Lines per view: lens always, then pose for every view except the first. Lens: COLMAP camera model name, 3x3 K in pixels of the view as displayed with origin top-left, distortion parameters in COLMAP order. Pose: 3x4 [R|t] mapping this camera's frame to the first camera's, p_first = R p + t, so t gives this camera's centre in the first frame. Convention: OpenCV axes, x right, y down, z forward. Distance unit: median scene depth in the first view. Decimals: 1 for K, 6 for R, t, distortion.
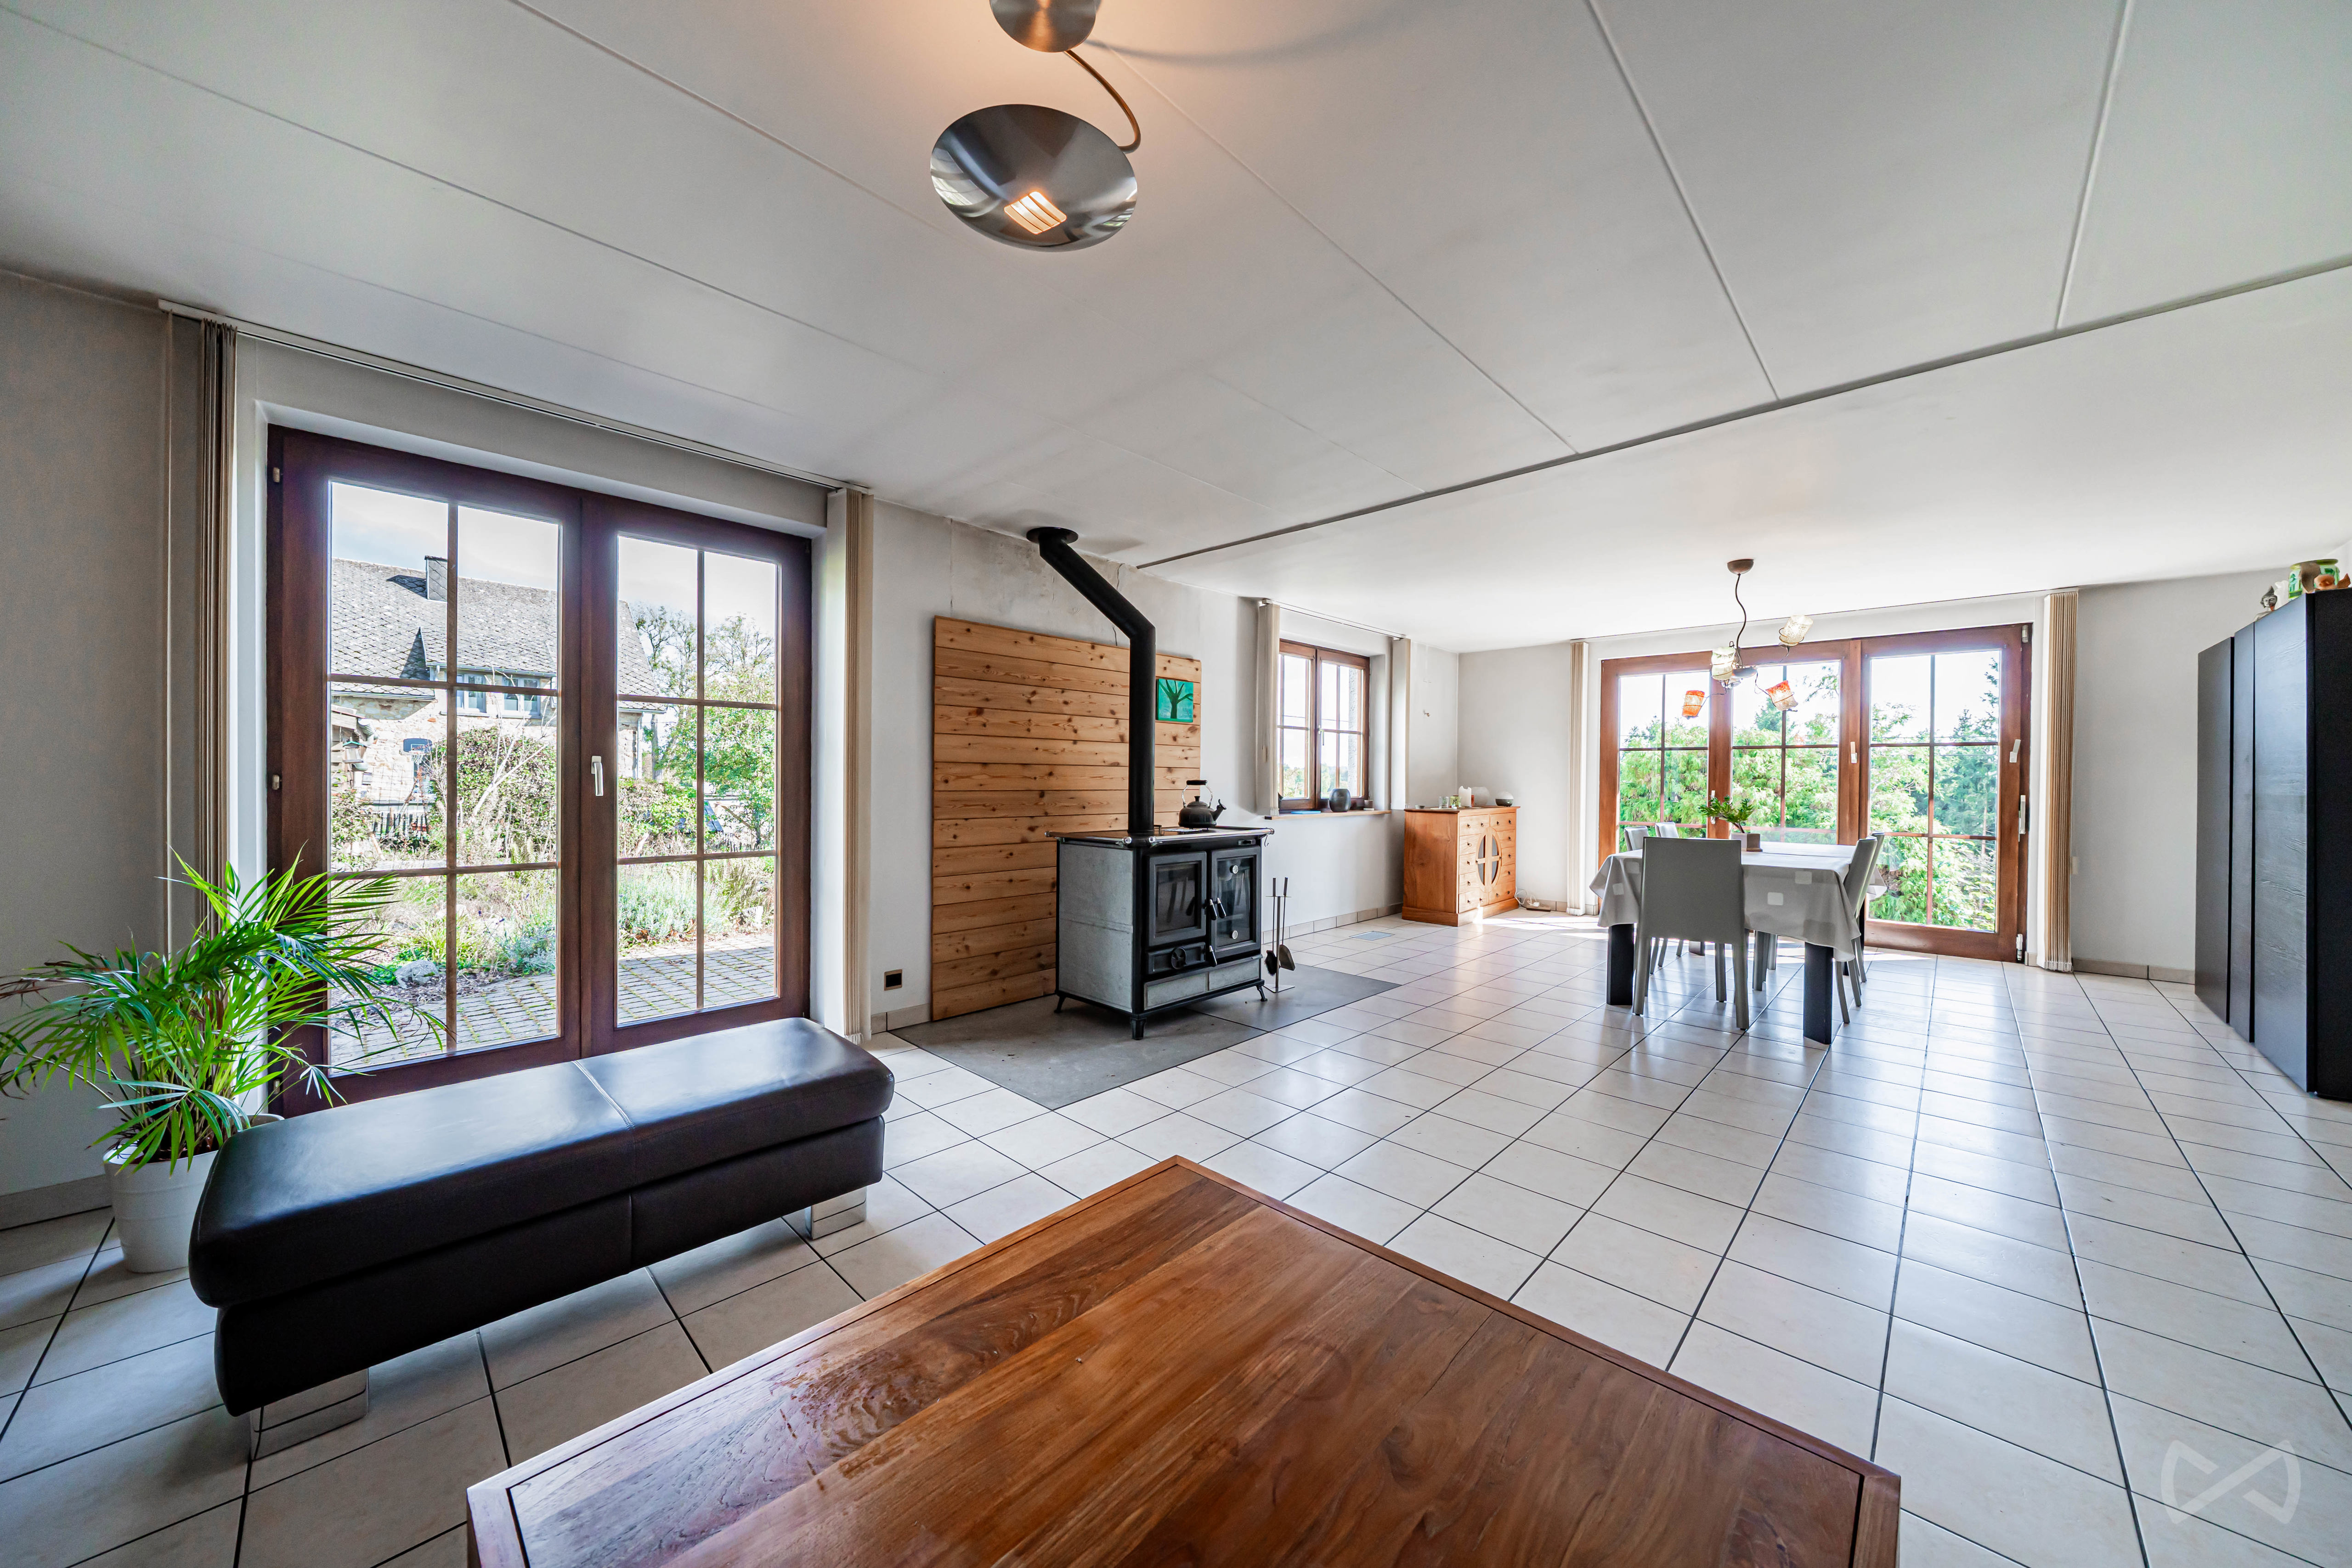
lens RADIAL K [[813.8, 0, 1171.1], [0, 813.8, 786.0], [0, 0, 1]] dist [-0.007152, 0.001168]
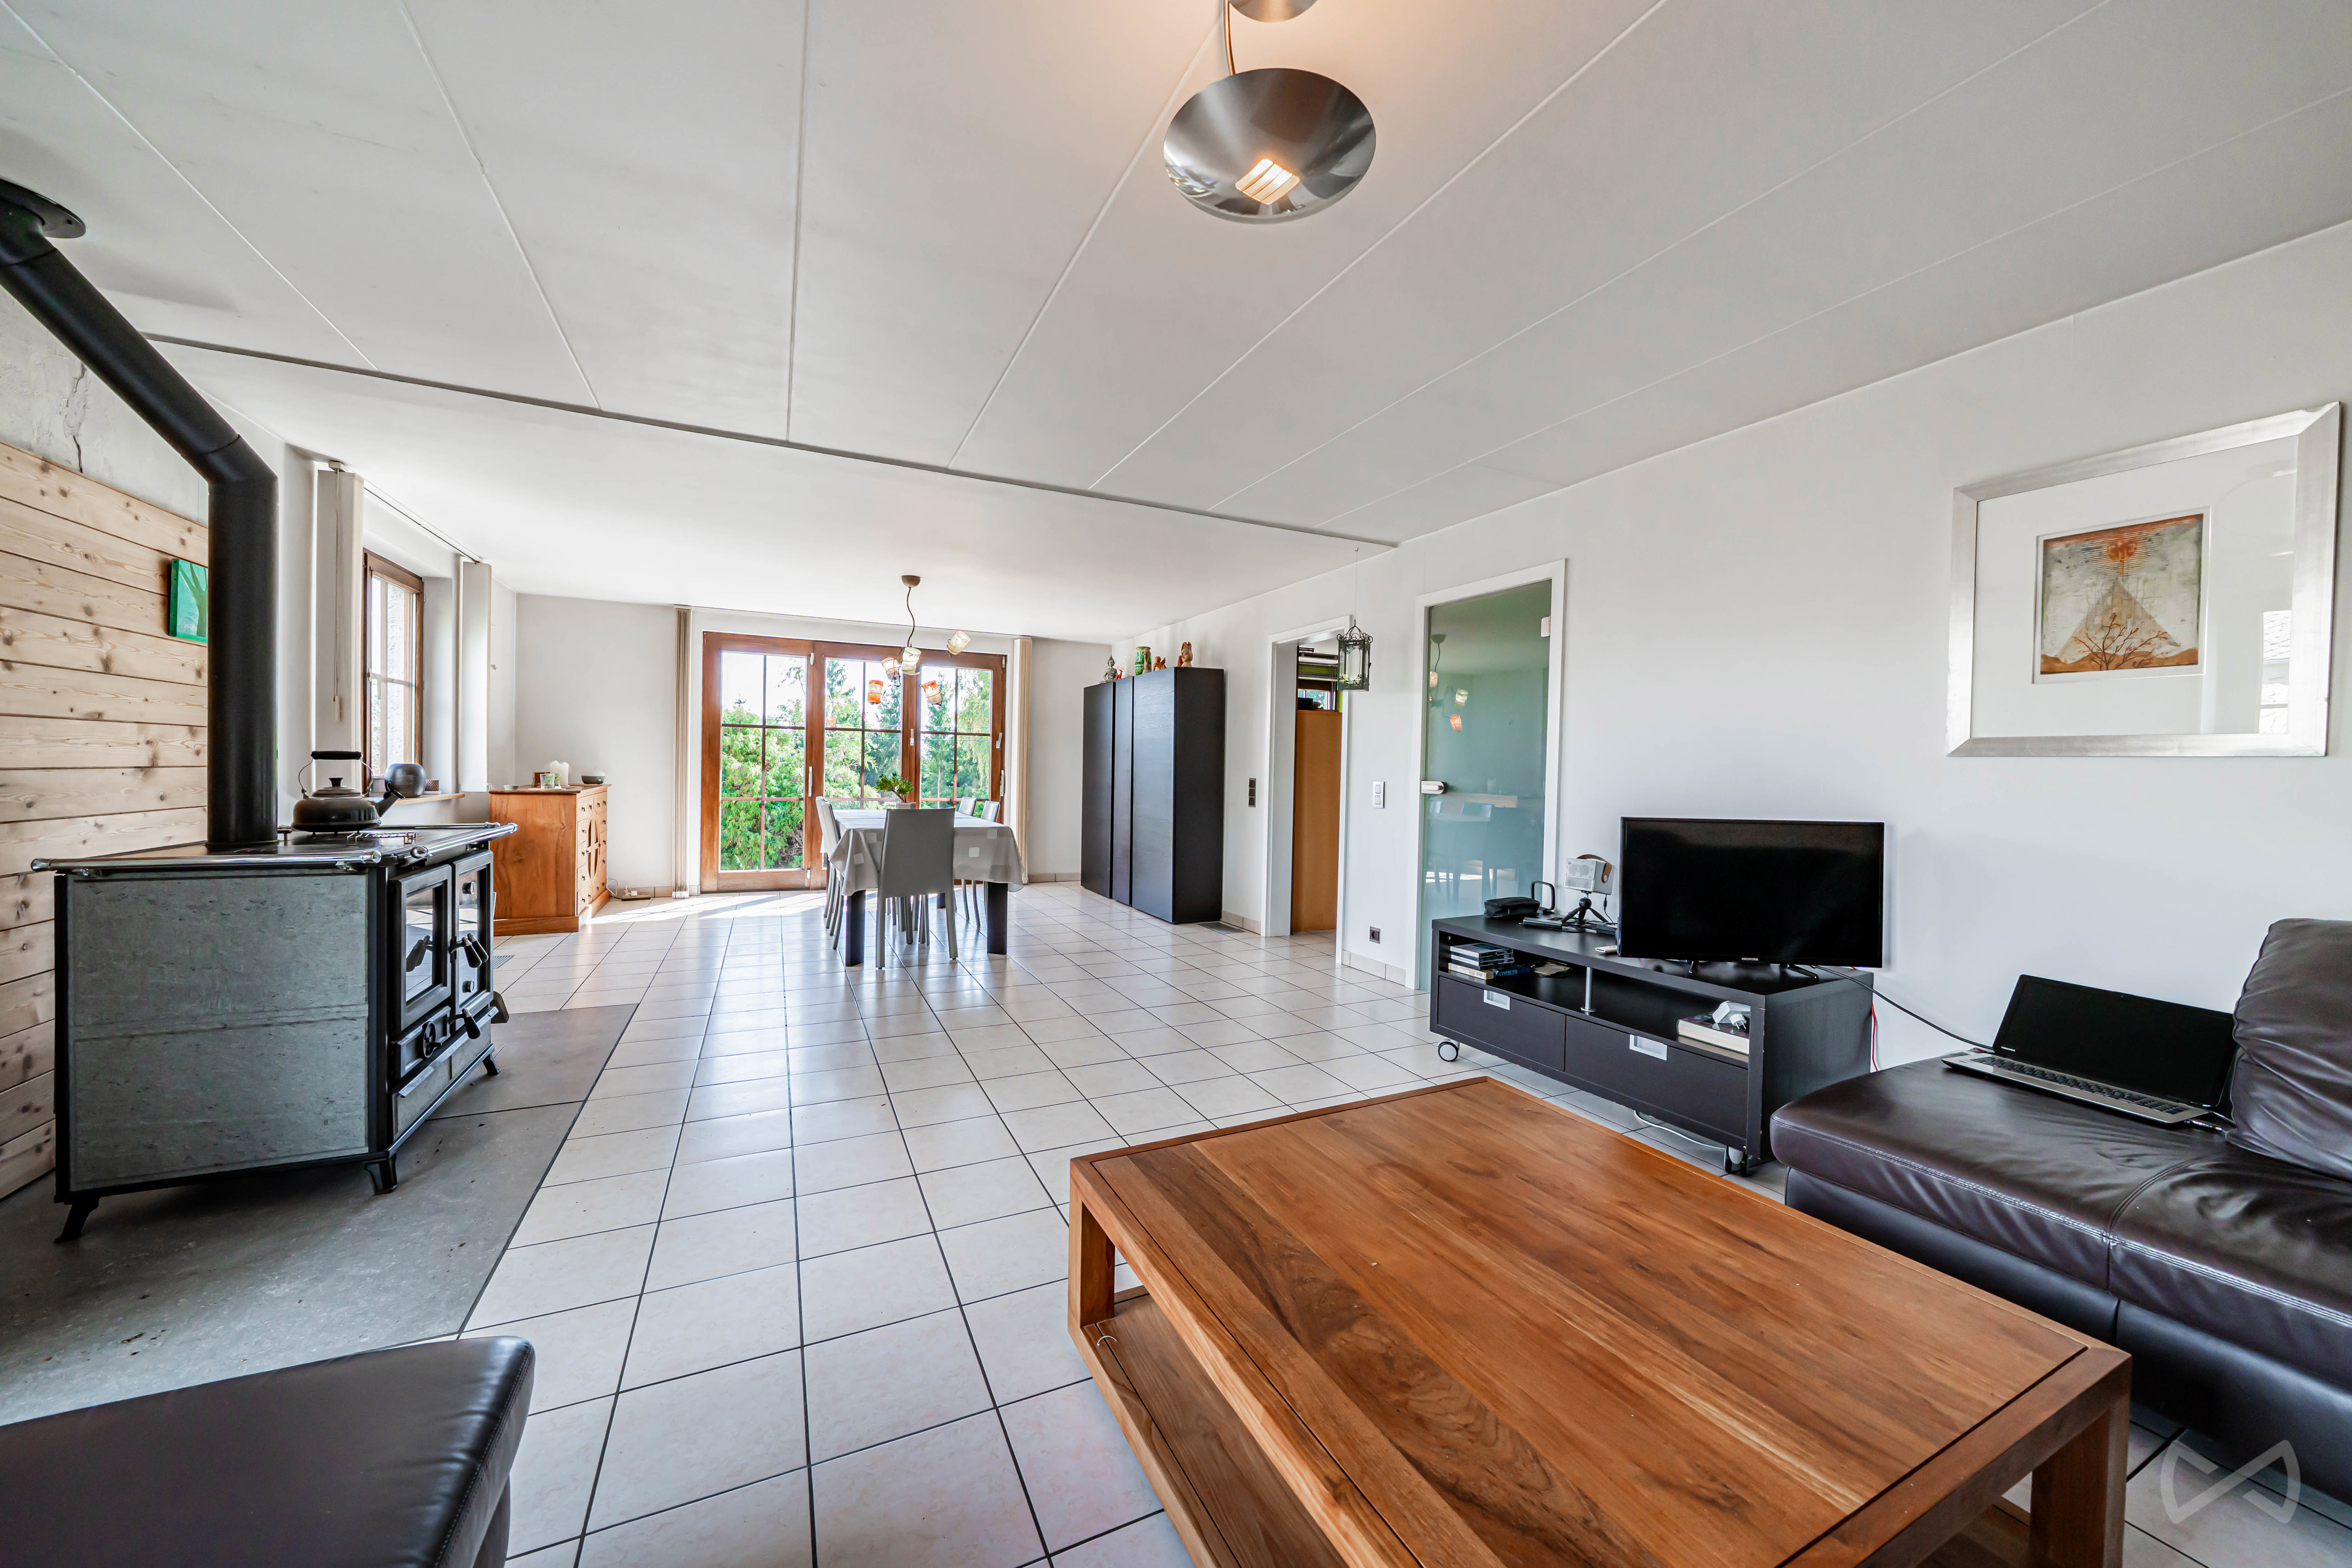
lens RADIAL K [[830.9, 0, 1167.5], [0, 830.9, 782.7], [0, 0, 1]] dist [-0.004493, -0.000207]
pose [[0.346124, -0.018277, 0.938011, -0.350097], [-0.008524, 0.999708, 0.022625, -0.003663], [-0.938150, -0.015827, 0.345867, 0.230702]]
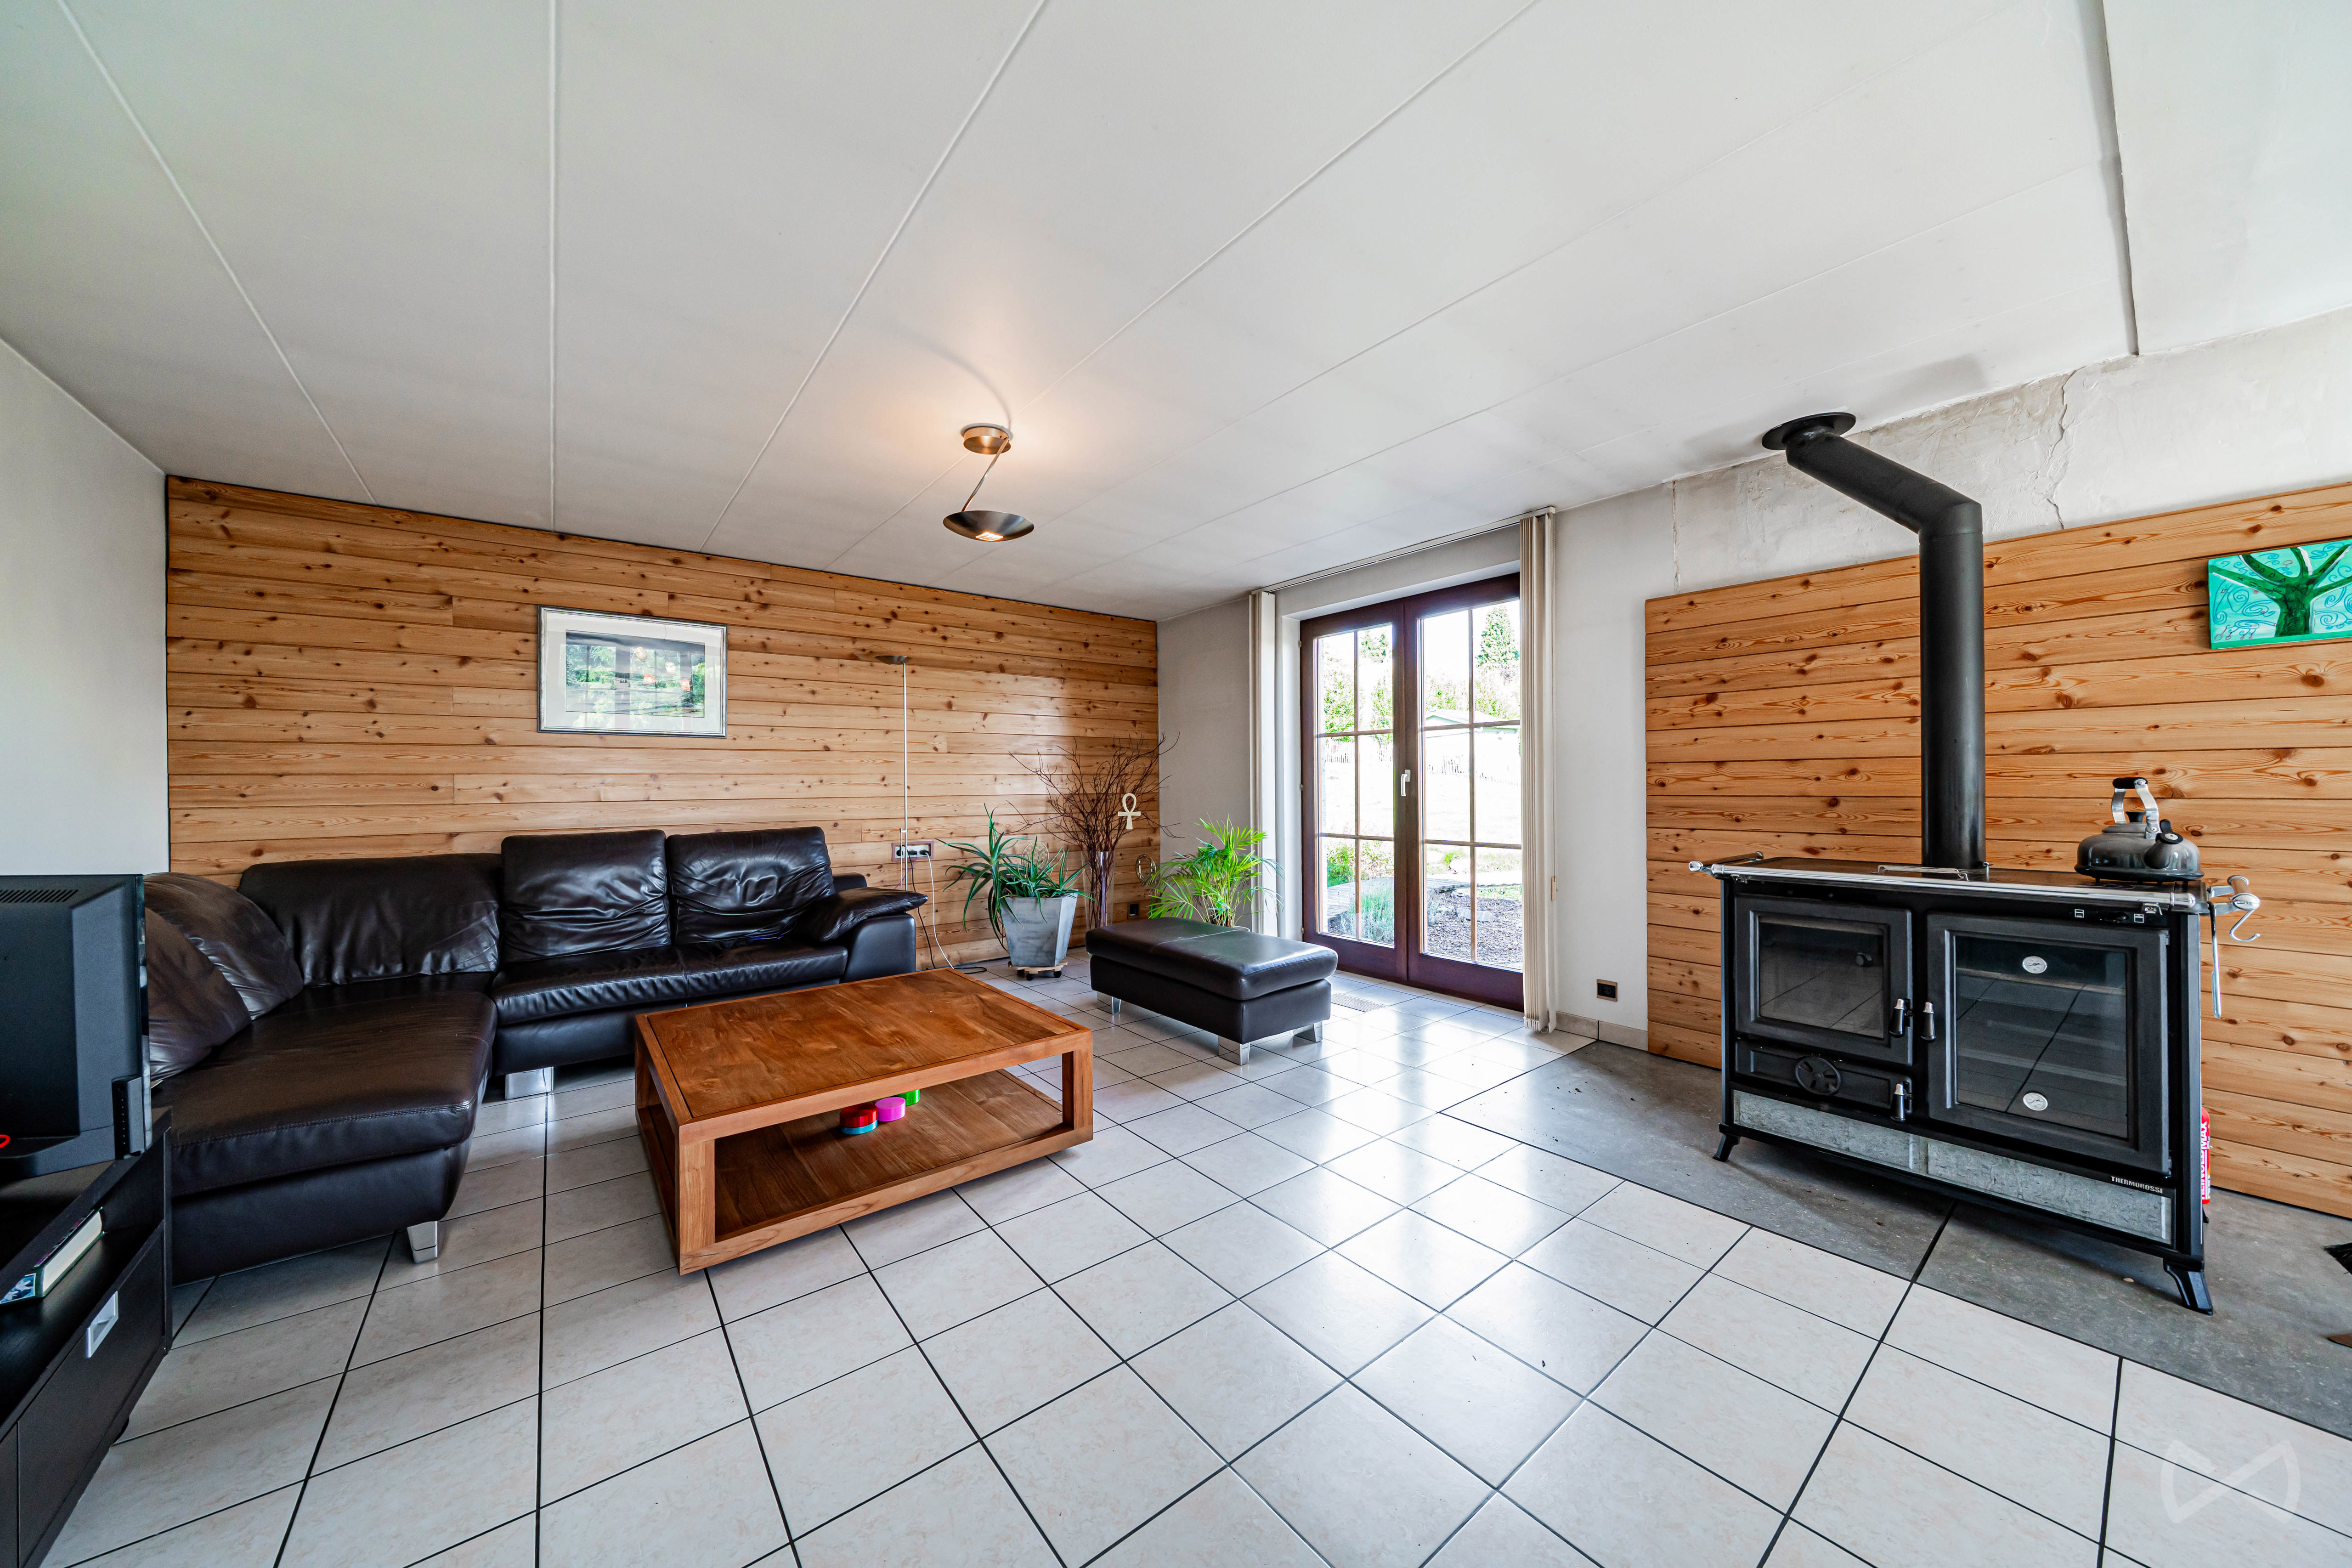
lens RADIAL K [[830.9, 0, 1167.5], [0, 830.9, 782.7], [0, 0, 1]] dist [-0.004493, -0.000207]
pose [[-0.160507, -0.005681, -0.987018, 0.633911], [0.000061, 0.999983, -0.005766, -0.002358], [0.987035, -0.000986, -0.160503, 0.568148]]
